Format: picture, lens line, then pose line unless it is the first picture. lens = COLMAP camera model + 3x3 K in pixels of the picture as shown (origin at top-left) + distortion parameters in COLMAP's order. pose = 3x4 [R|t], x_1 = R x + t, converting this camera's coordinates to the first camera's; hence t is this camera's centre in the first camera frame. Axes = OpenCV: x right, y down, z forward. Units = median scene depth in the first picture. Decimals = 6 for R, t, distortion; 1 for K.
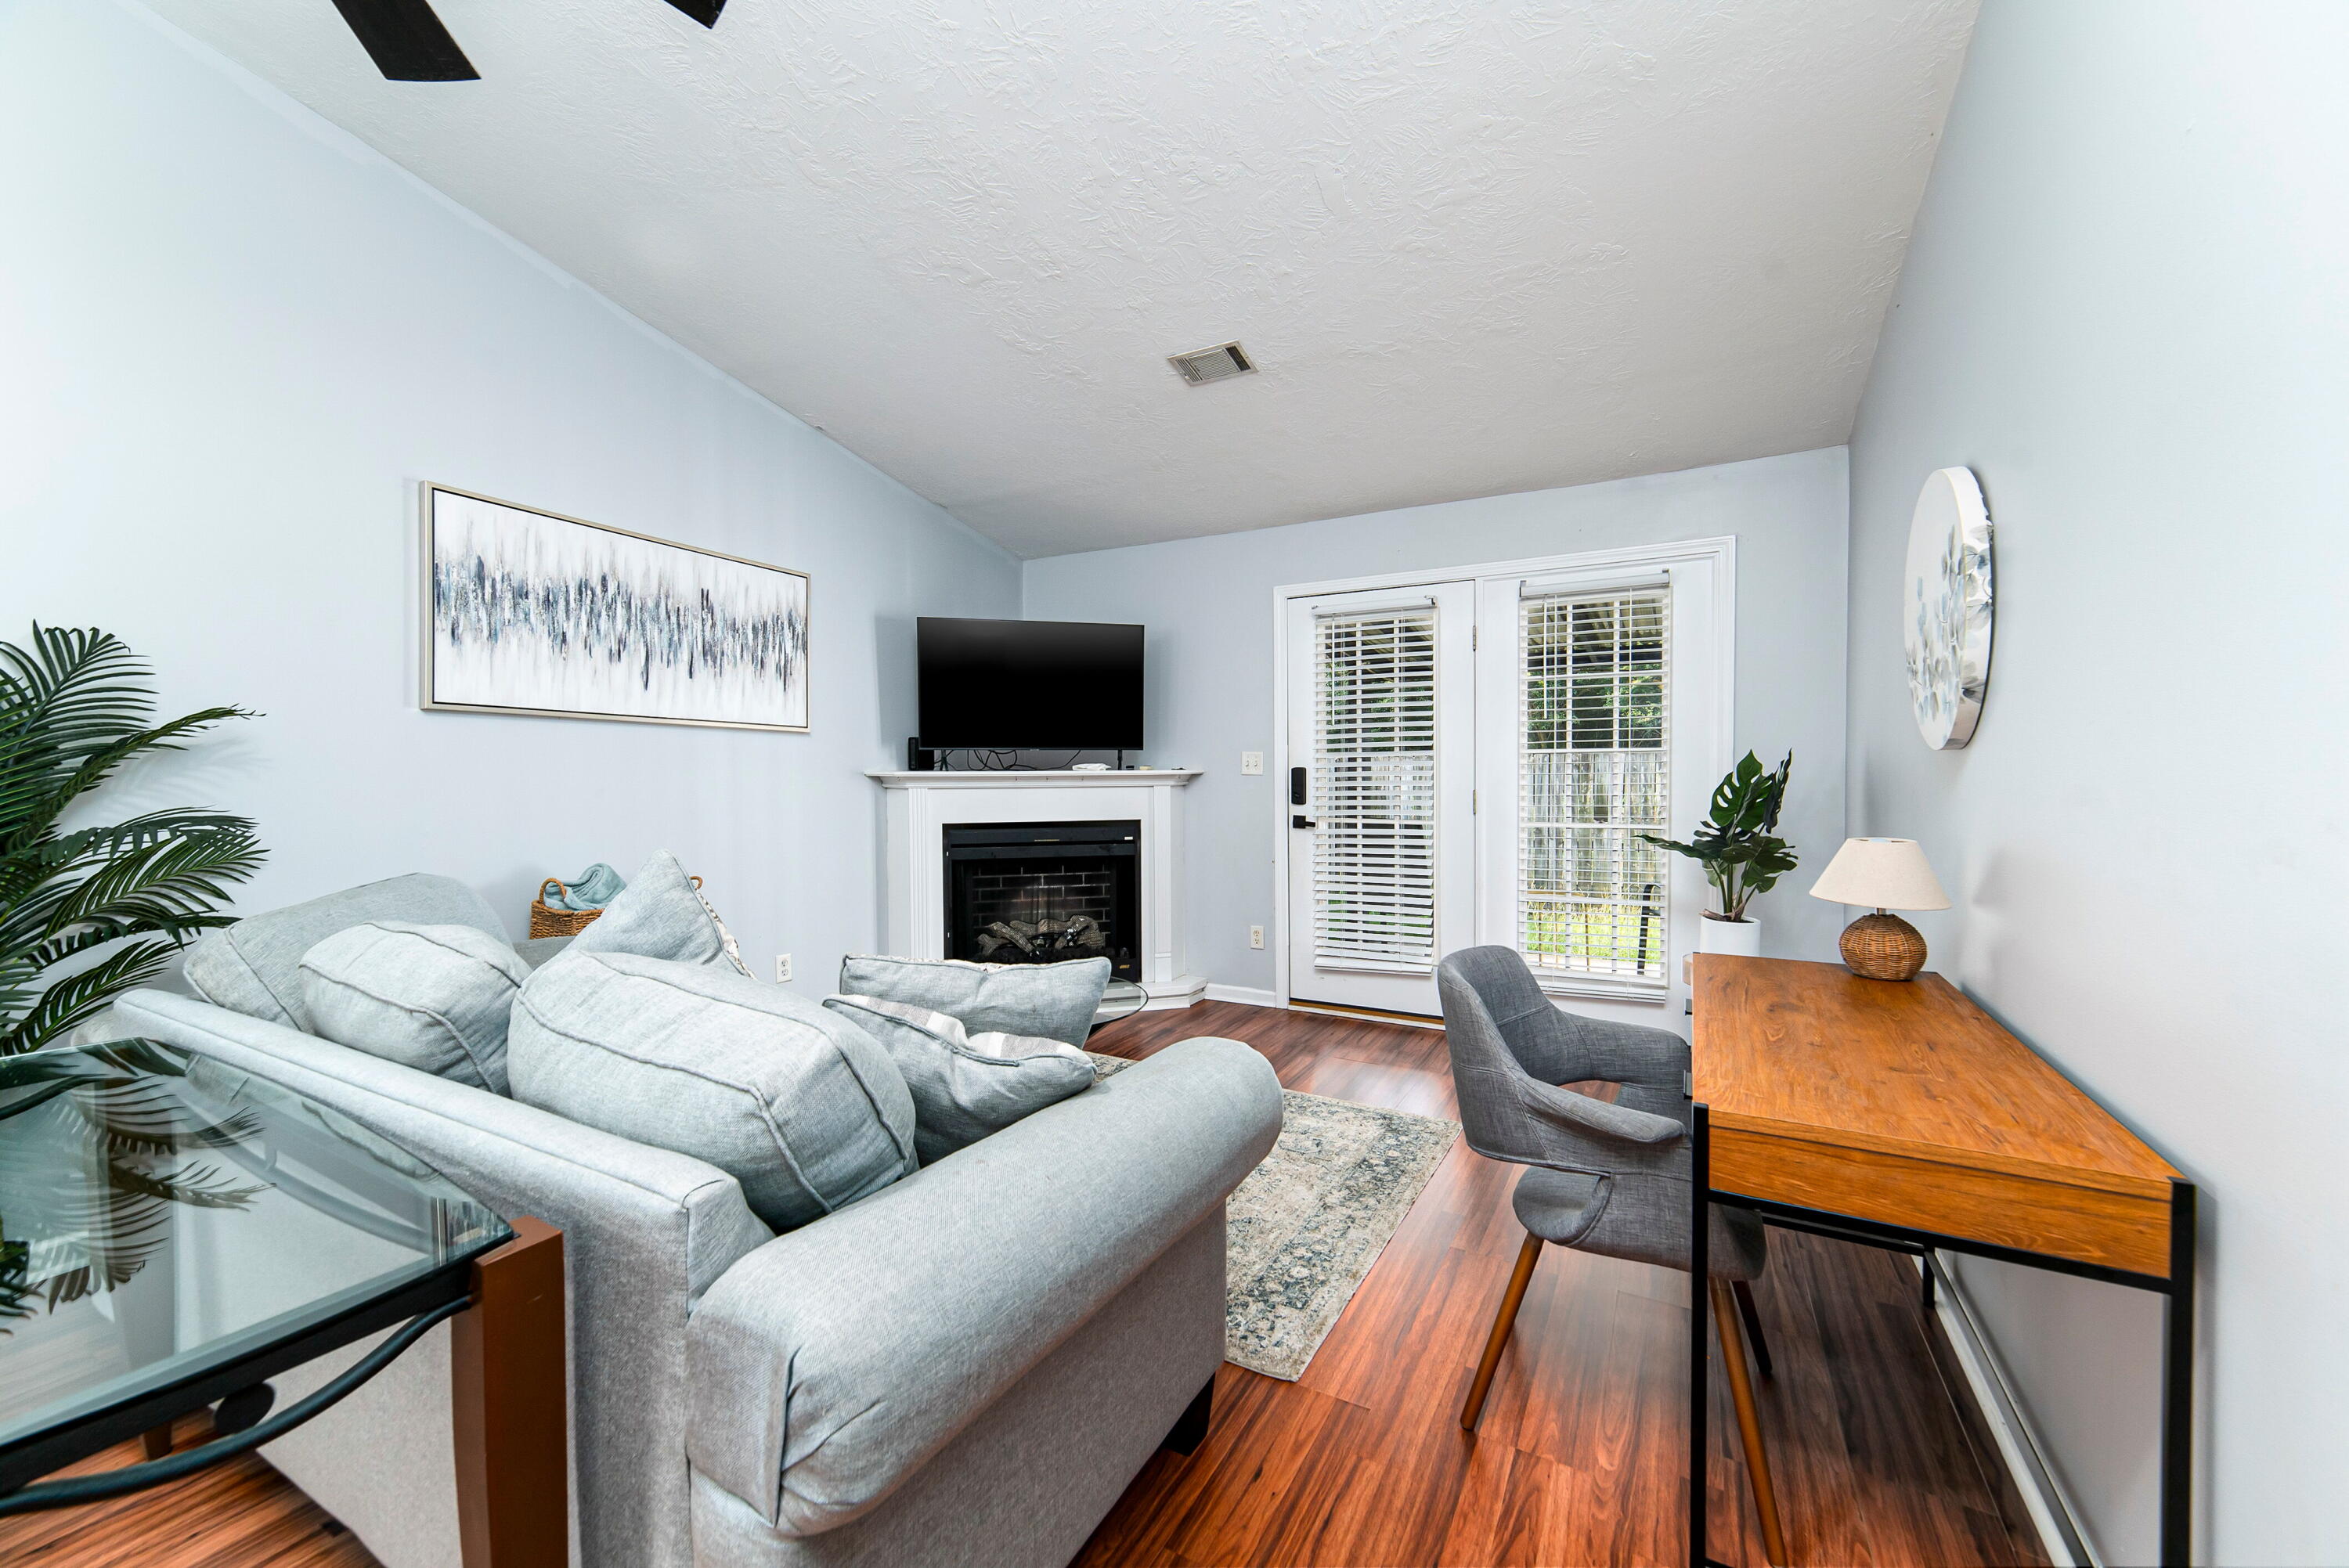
lens RADIAL K [[953.3, 0, 1177.1], [0, 953.3, 765.0], [0, 0, 1]] dist [-0.000555, -0.000271]
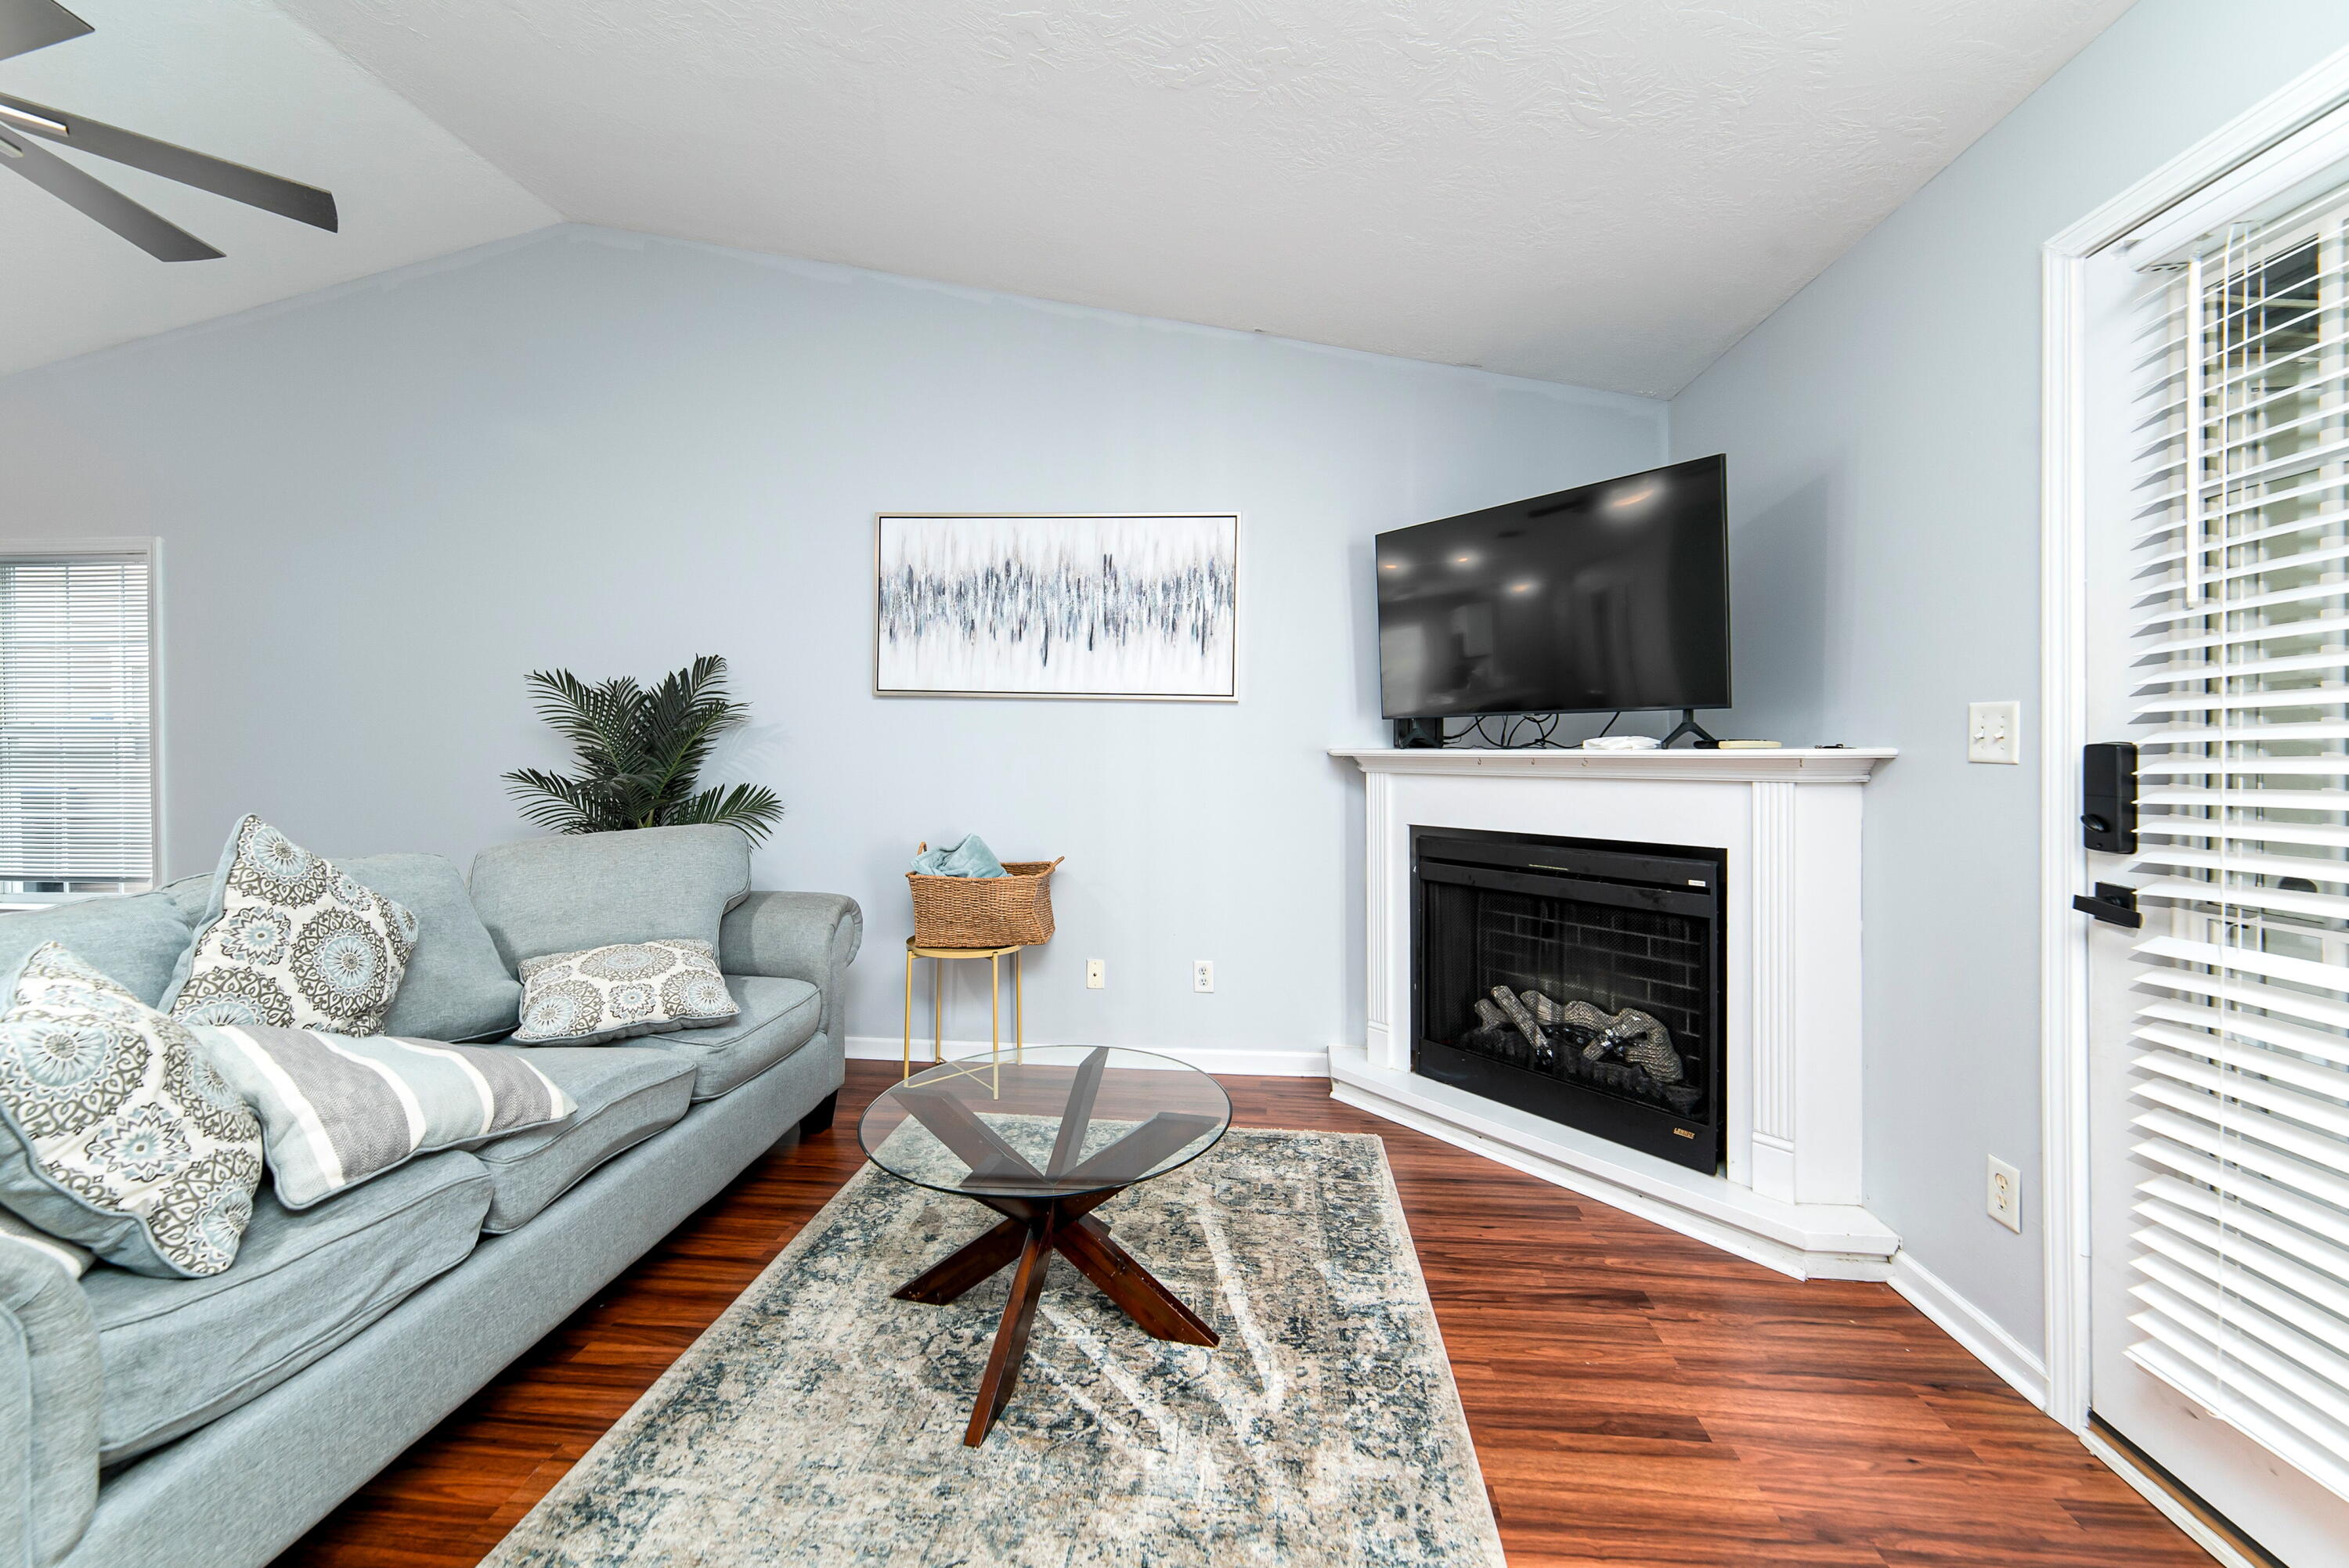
lens RADIAL K [[926.6, 0, 1144.2], [0, 926.6, 750.0], [0, 0, 1]] dist [0.002232, -0.000121]
pose [[0.380788, 0.005644, -0.924645, 0.380662], [-0.000152, 0.999982, 0.006041, 0.003848], [0.924662, -0.002159, 0.380782, 0.703940]]
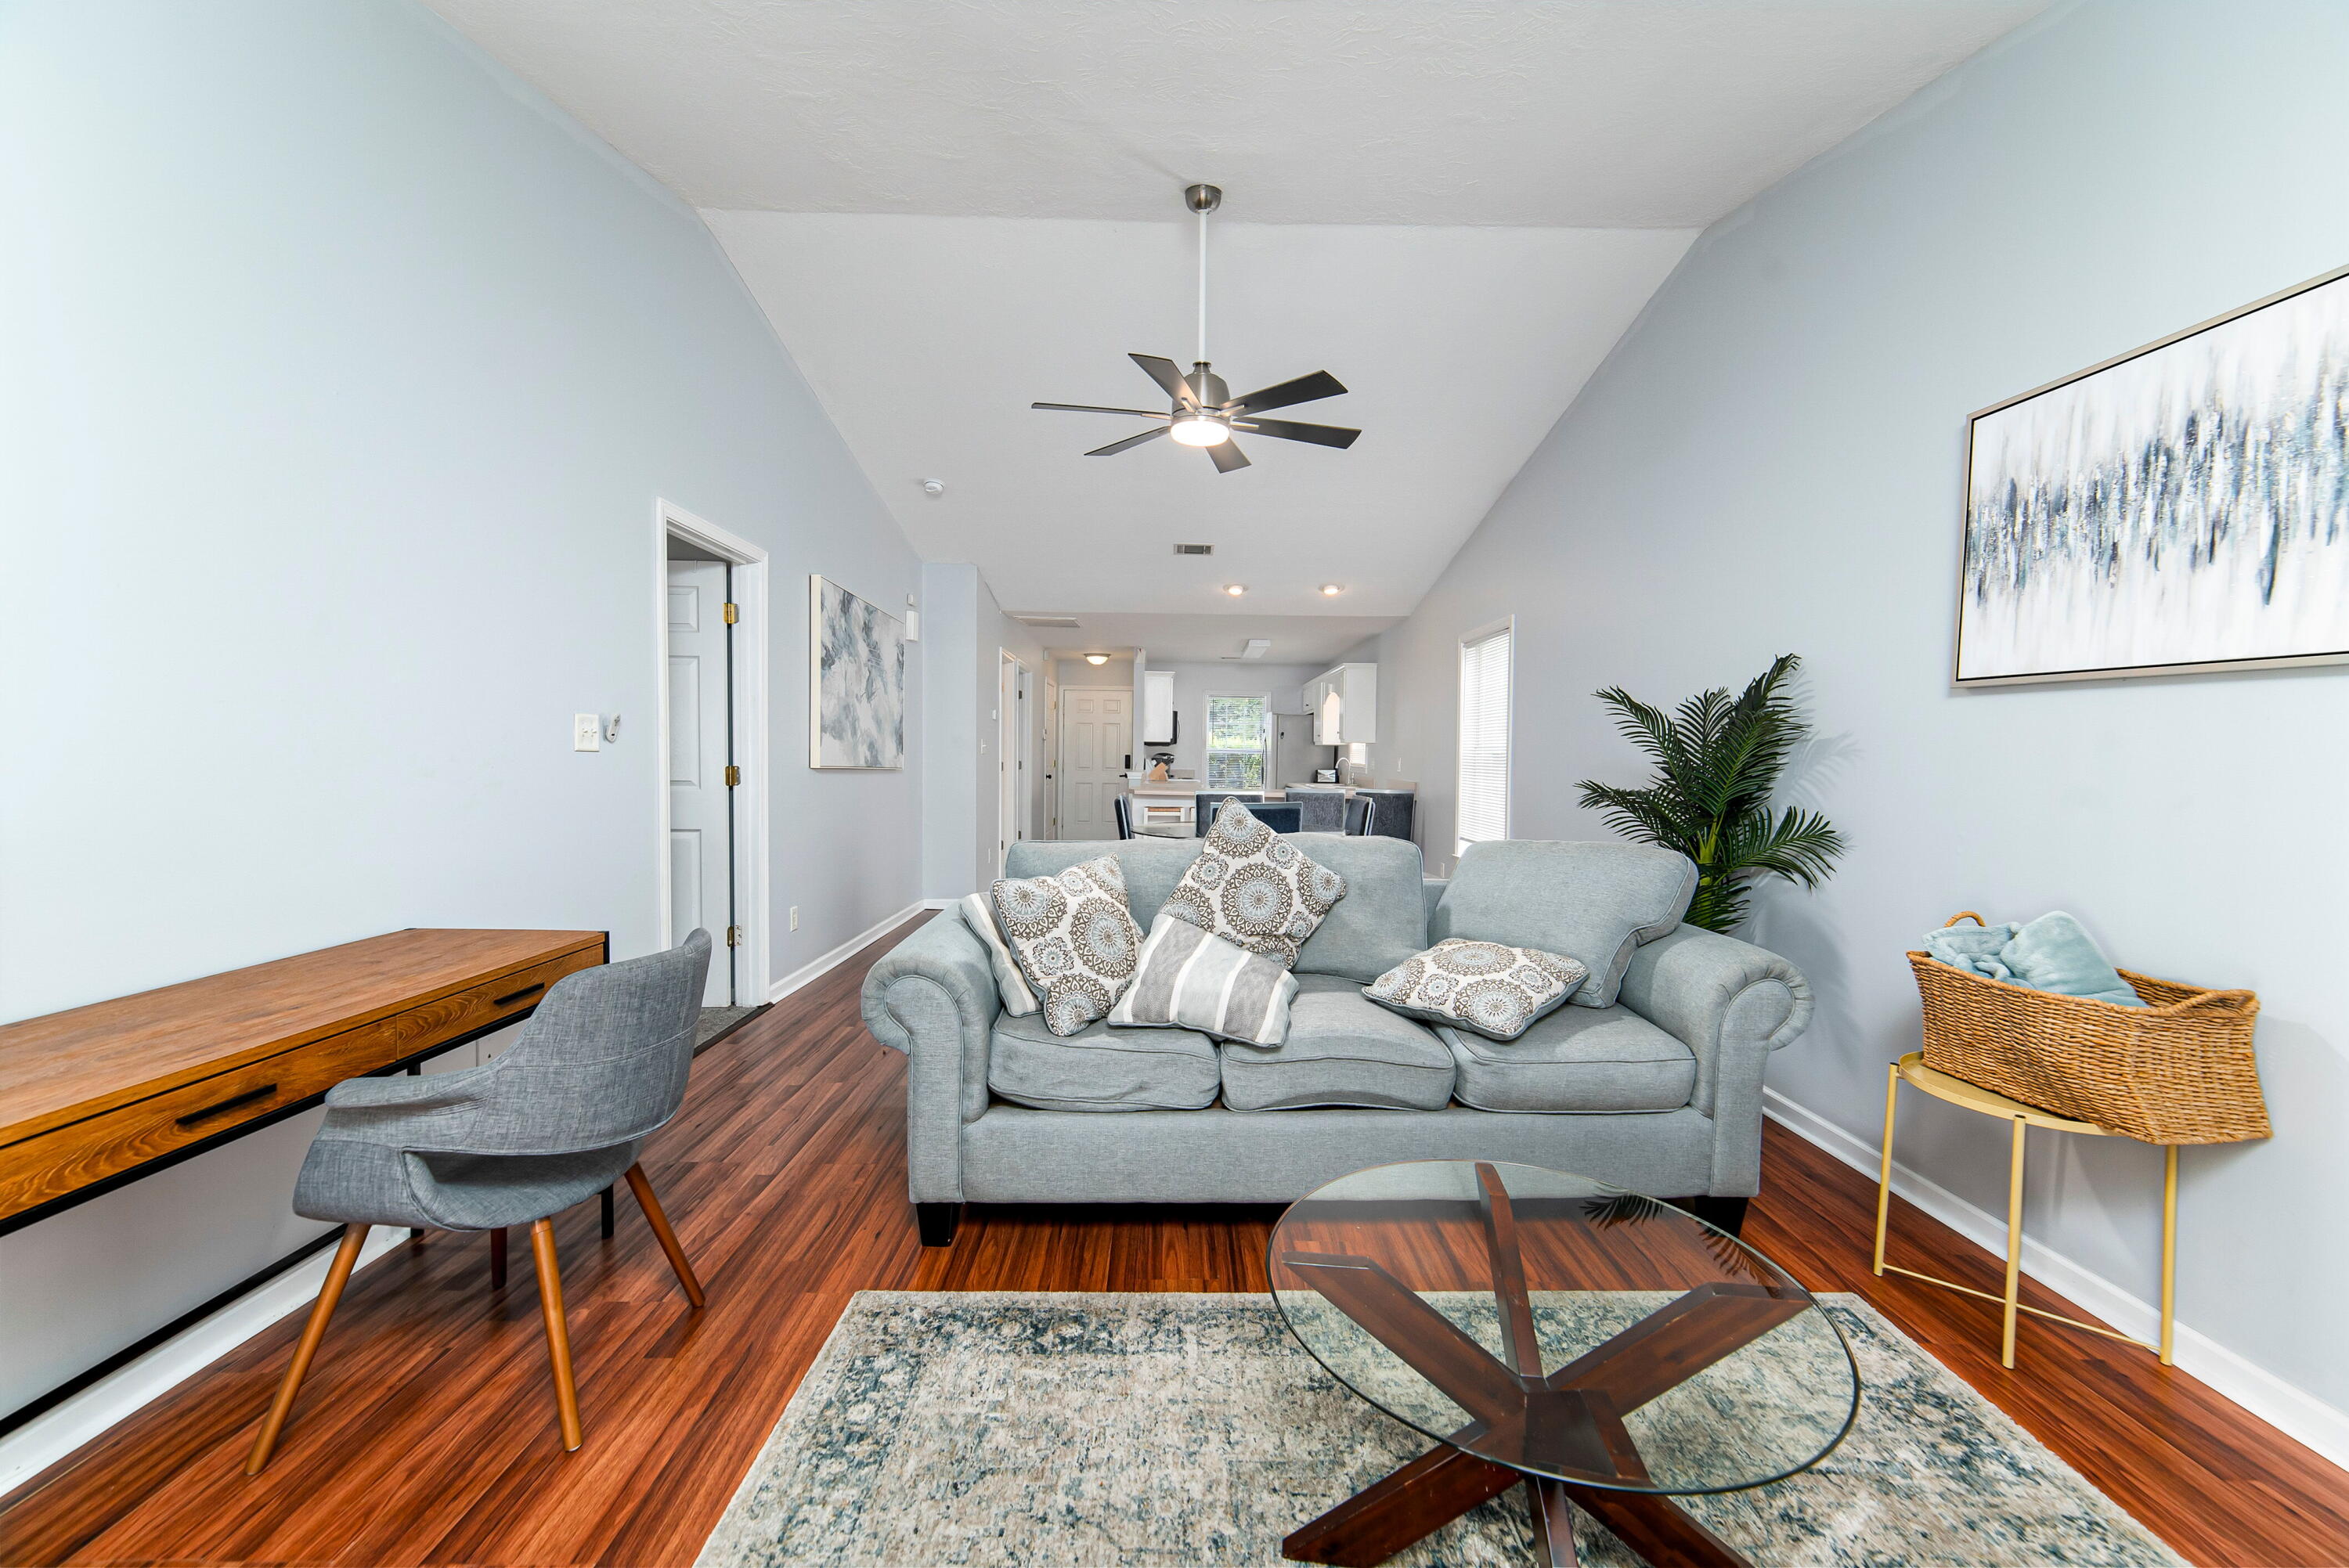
lens RADIAL K [[873.7, 0, 1174.5], [0, 873.7, 784.0], [0, 0, 1]] dist [-0.007983, -0.000226]
pose [[-0.866631, 0.008361, -0.498880, 0.160216], [-0.009173, 0.999424, 0.032686, 0.005624], [0.498865, 0.032903, -0.866055, 1.078707]]
